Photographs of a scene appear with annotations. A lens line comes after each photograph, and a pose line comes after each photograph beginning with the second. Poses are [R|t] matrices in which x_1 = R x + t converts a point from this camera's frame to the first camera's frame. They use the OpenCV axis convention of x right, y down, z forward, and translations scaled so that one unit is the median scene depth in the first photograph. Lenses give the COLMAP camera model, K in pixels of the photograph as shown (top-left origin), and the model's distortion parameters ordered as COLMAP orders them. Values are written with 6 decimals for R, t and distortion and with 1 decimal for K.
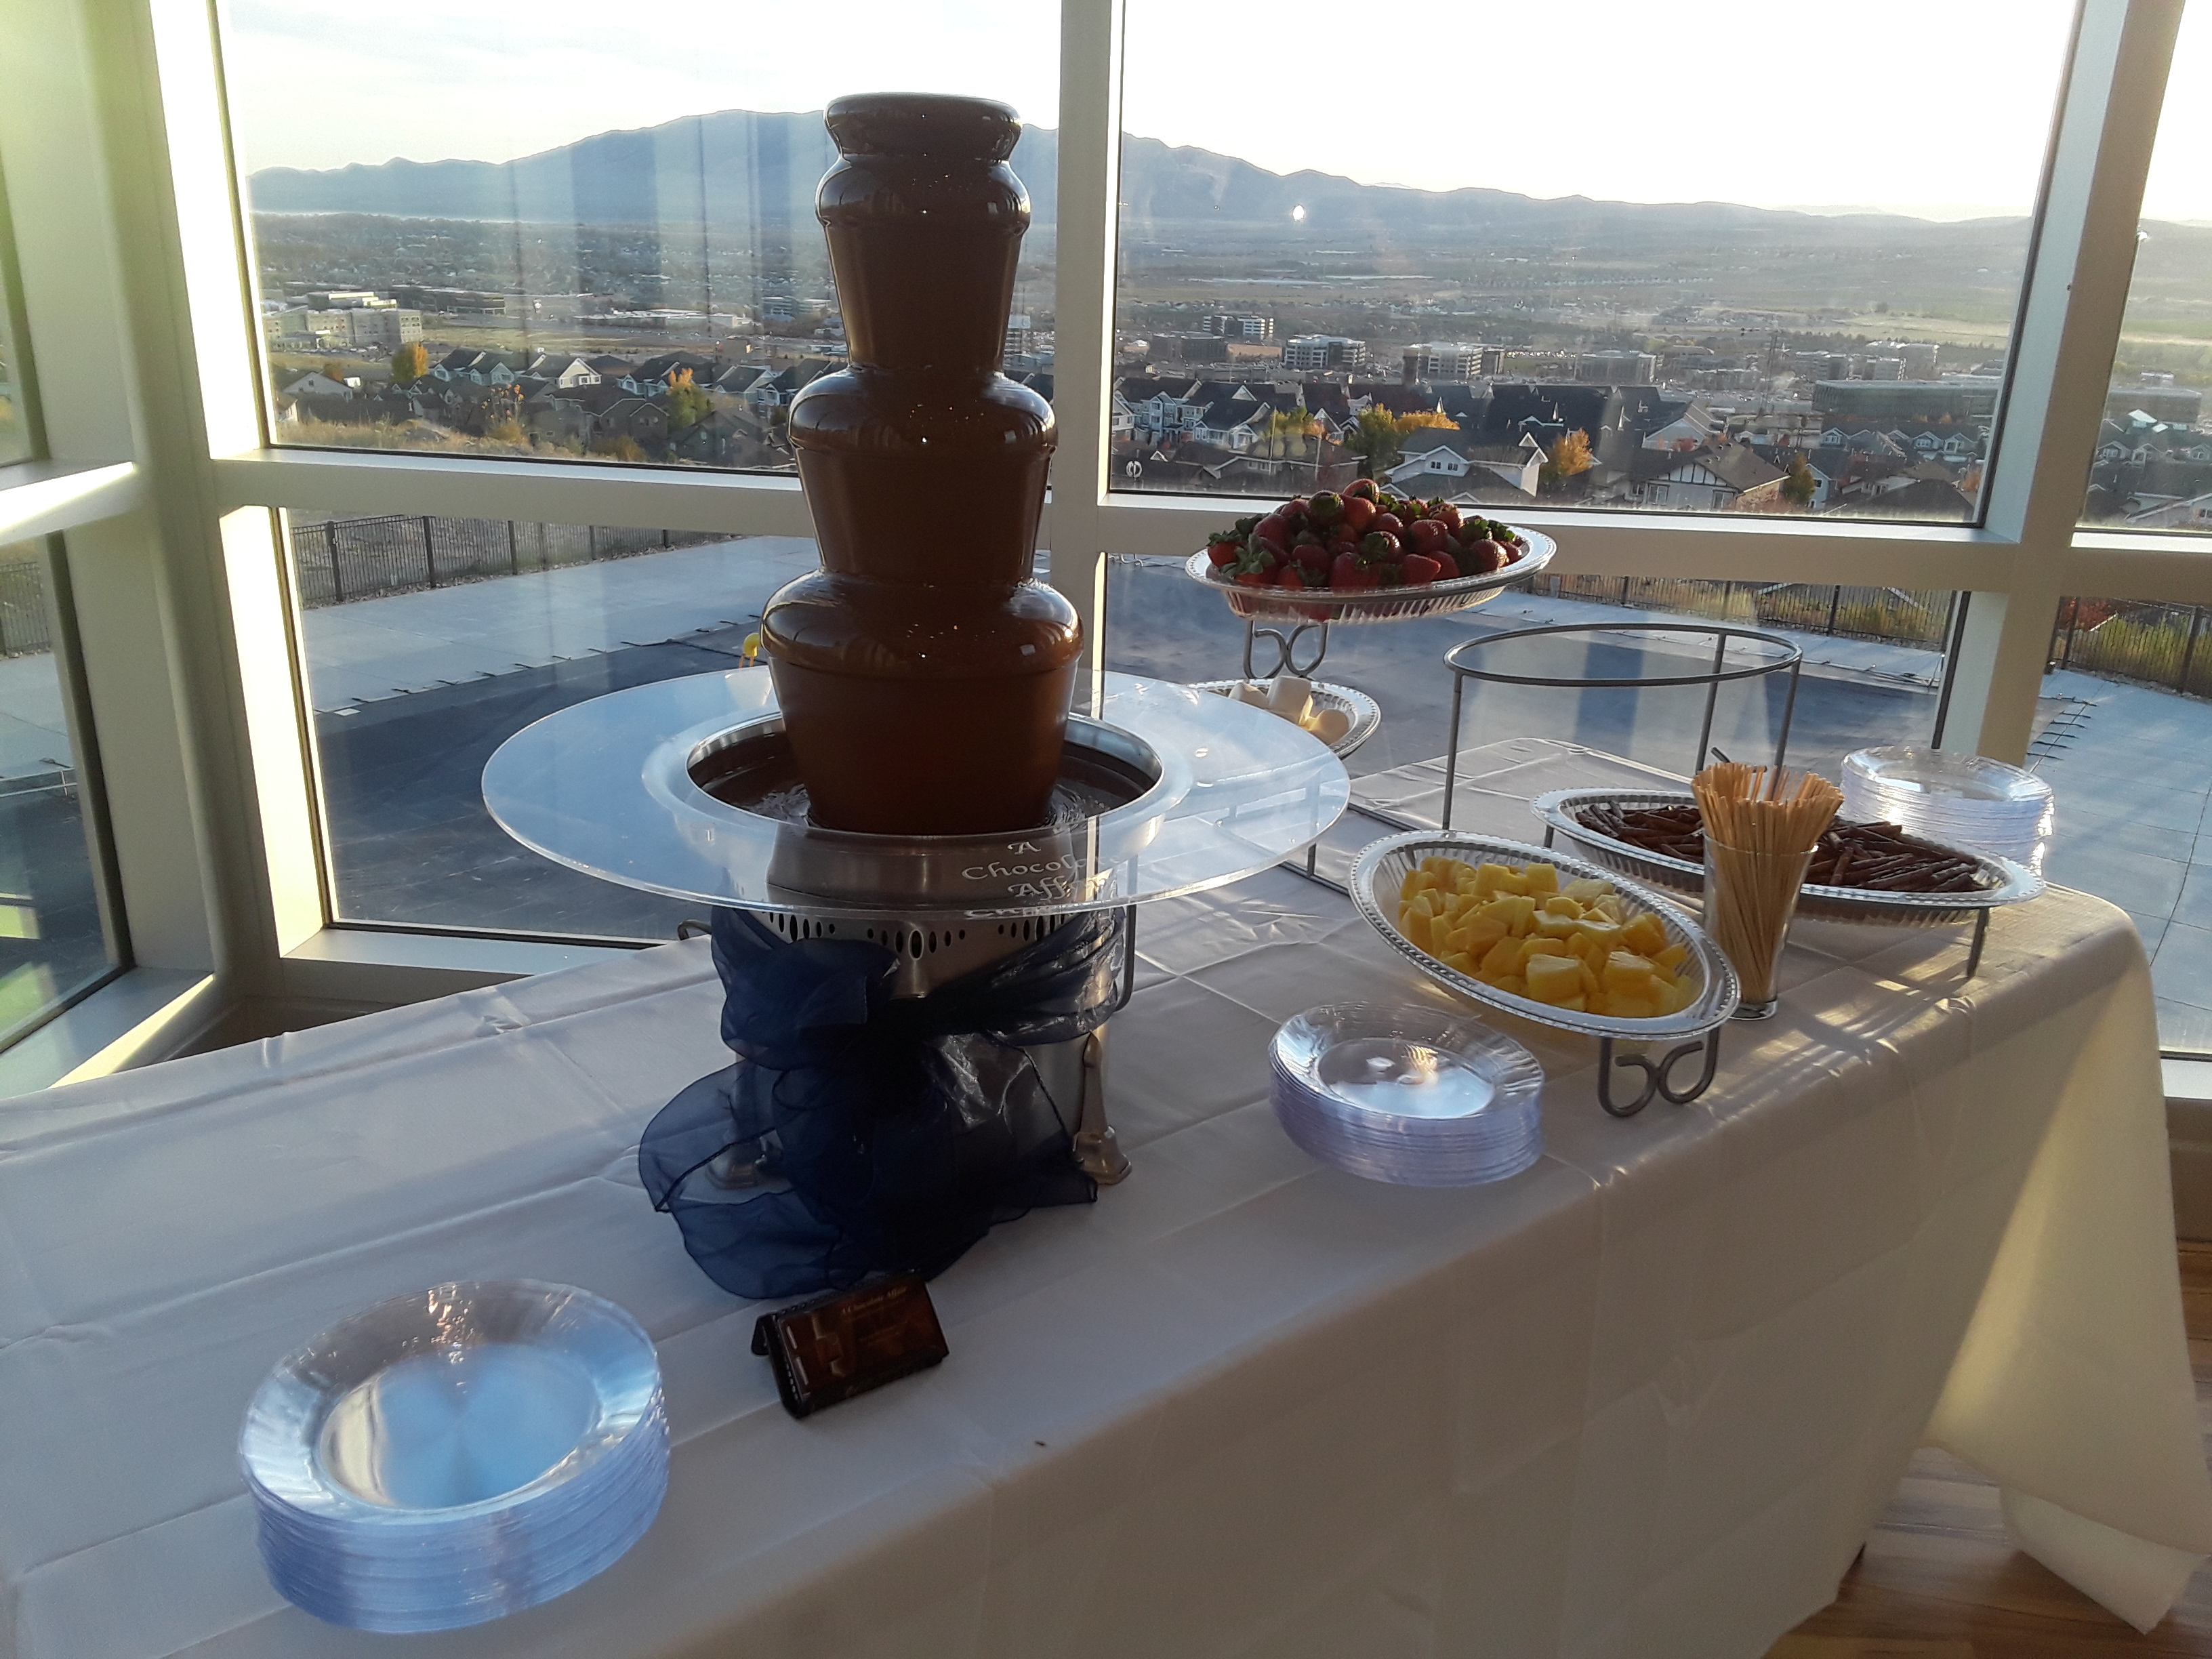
lens RADIAL K [[1736.9, 0, 1105.8], [0, 1736.9, 871.7], [0, 0, 1]] dist [0.106903, -0.163975]
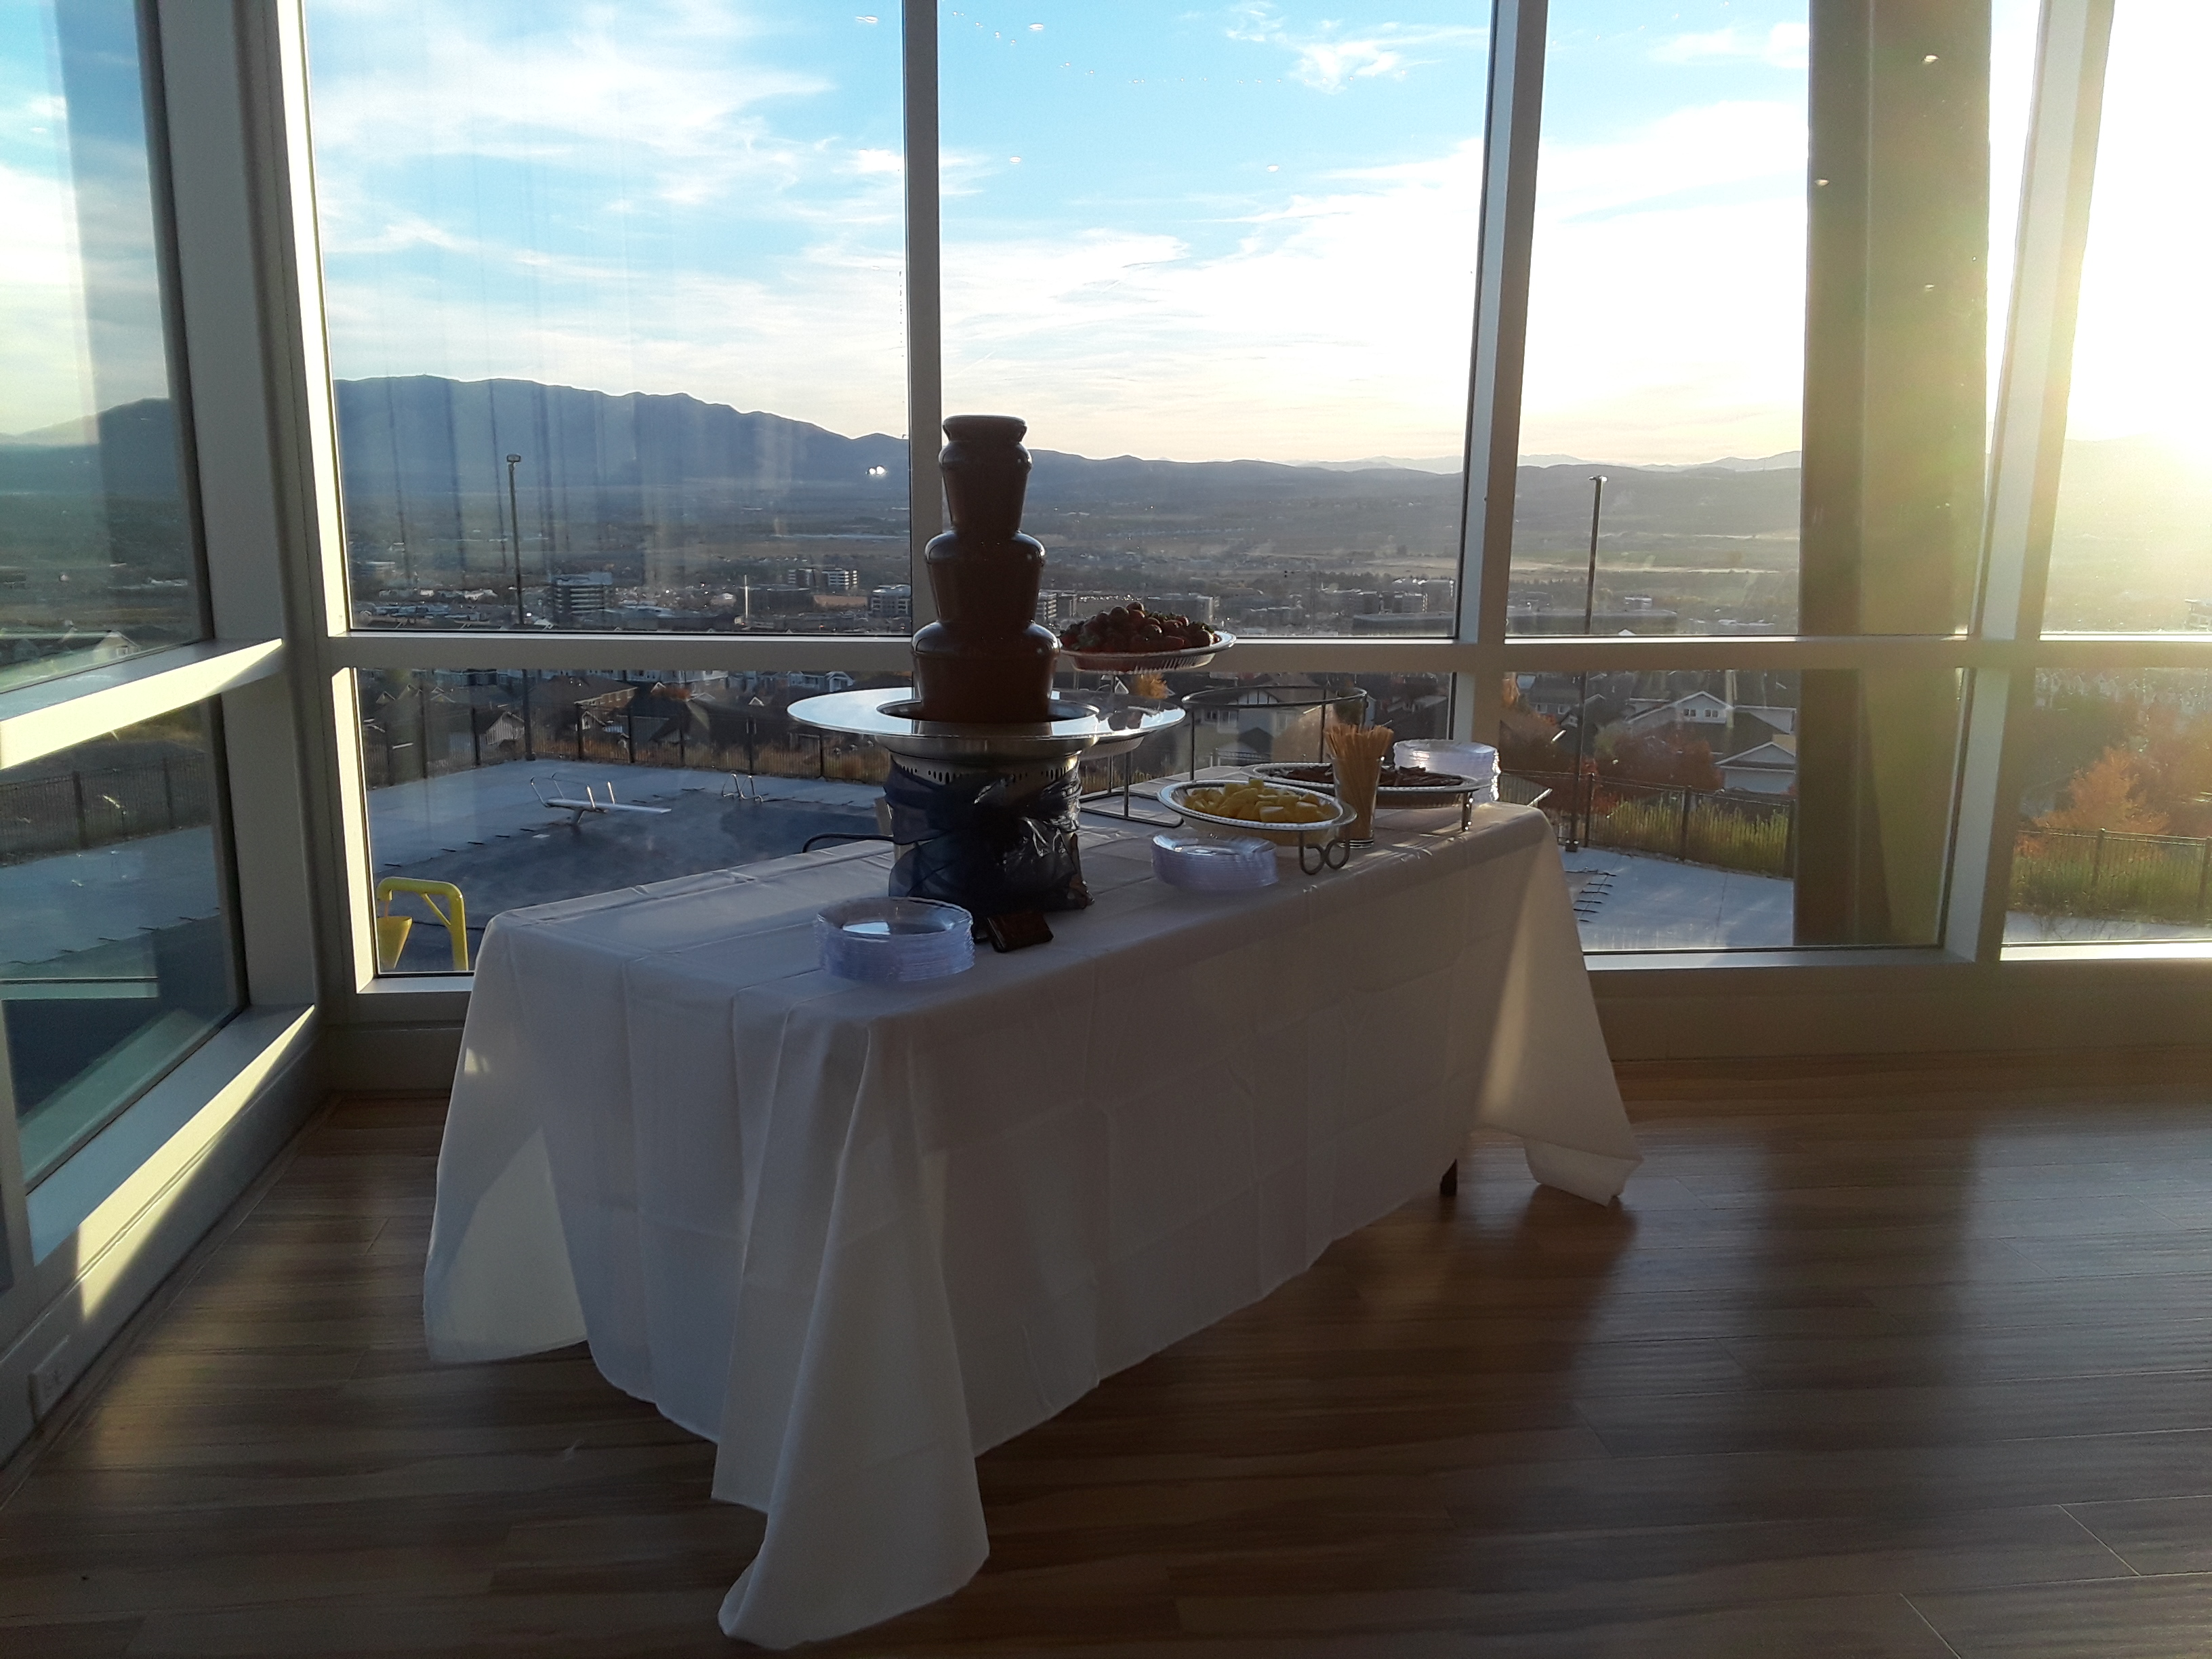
lens RADIAL K [[1736.9, 0, 1105.8], [0, 1736.9, 871.7], [0, 0, 1]] dist [0.106903, -0.163975]
pose [[0.973060, -0.065731, 0.220983, -0.221880], [0.094680, 0.987872, -0.123065, 0.203063], [-0.210214, 0.140672, 0.967482, -0.528796]]
